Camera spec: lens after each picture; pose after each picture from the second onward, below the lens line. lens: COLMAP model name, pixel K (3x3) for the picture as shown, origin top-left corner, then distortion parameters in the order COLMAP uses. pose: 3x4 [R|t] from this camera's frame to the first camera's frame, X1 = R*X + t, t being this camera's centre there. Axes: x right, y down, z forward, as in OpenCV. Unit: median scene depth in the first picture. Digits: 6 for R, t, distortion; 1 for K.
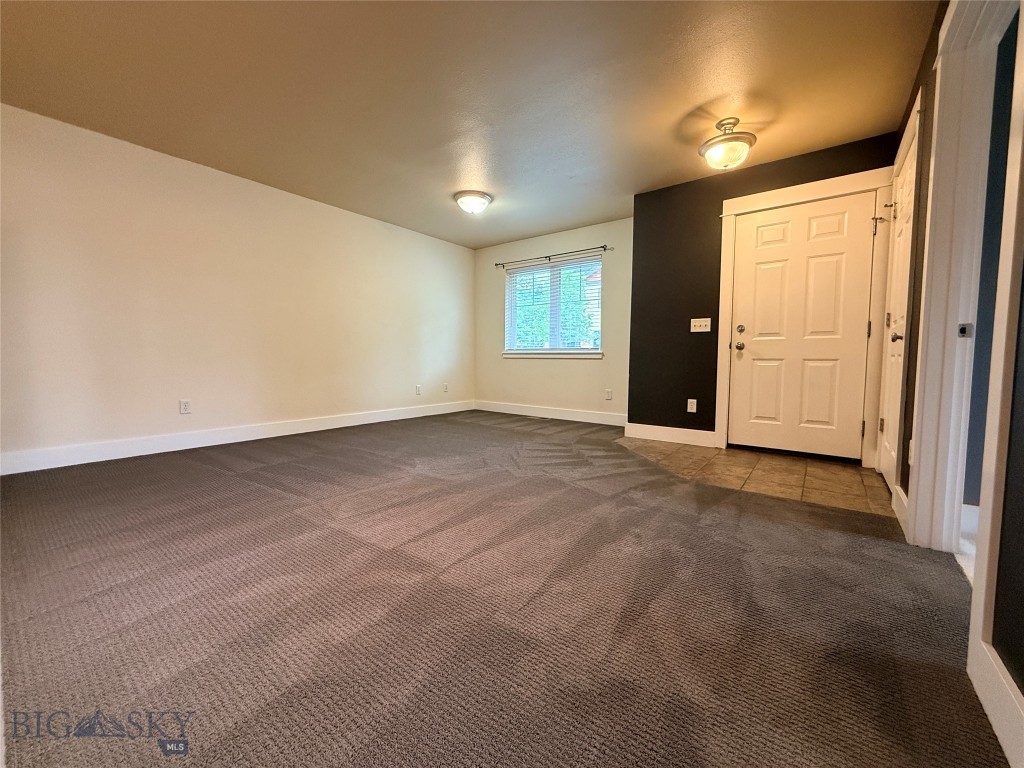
lens RADIAL K [[407.9, 0, 514.1], [0, 407.9, 383.3], [0, 0, 1]] dist [0.000576, 0.000137]
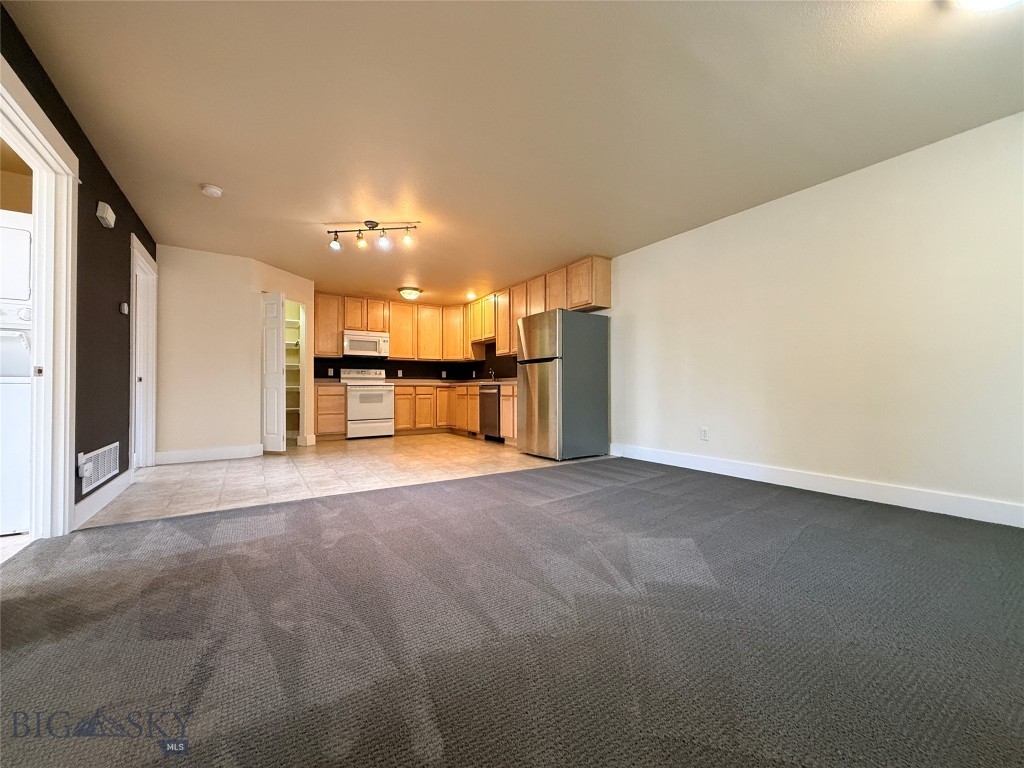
lens RADIAL K [[407.9, 0, 511.7], [0, 407.9, 384.9], [0, 0, 1]] dist [0.000576, 0.000137]
pose [[-0.342766, -0.017643, -0.939255, 0.455825], [-0.057240, 0.998358, 0.002136, -0.054140], [0.937675, 0.054495, -0.343213, 0.839555]]
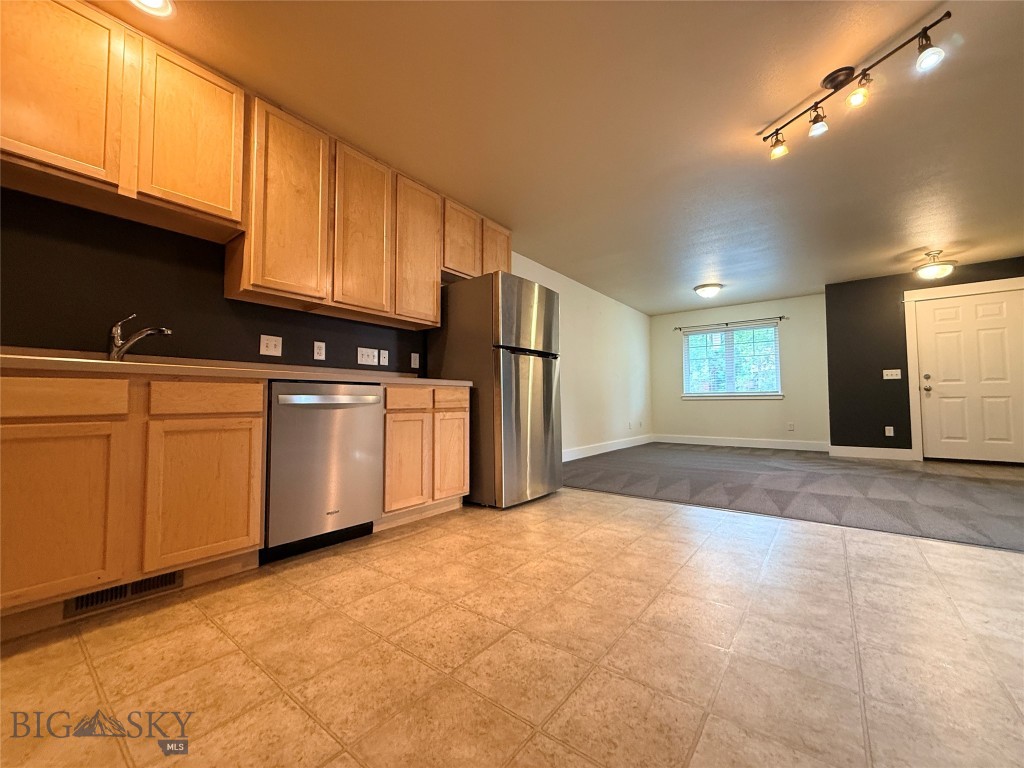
lens RADIAL K [[407.9, 0, 511.8], [0, 407.9, 384.2], [0, 0, 1]] dist [0.000576, 0.000137]
pose [[0.999874, -0.014066, -0.007360, -0.908773], [0.013217, 0.994394, -0.104904, 0.025886], [0.008794, 0.104794, 0.994455, -0.455912]]
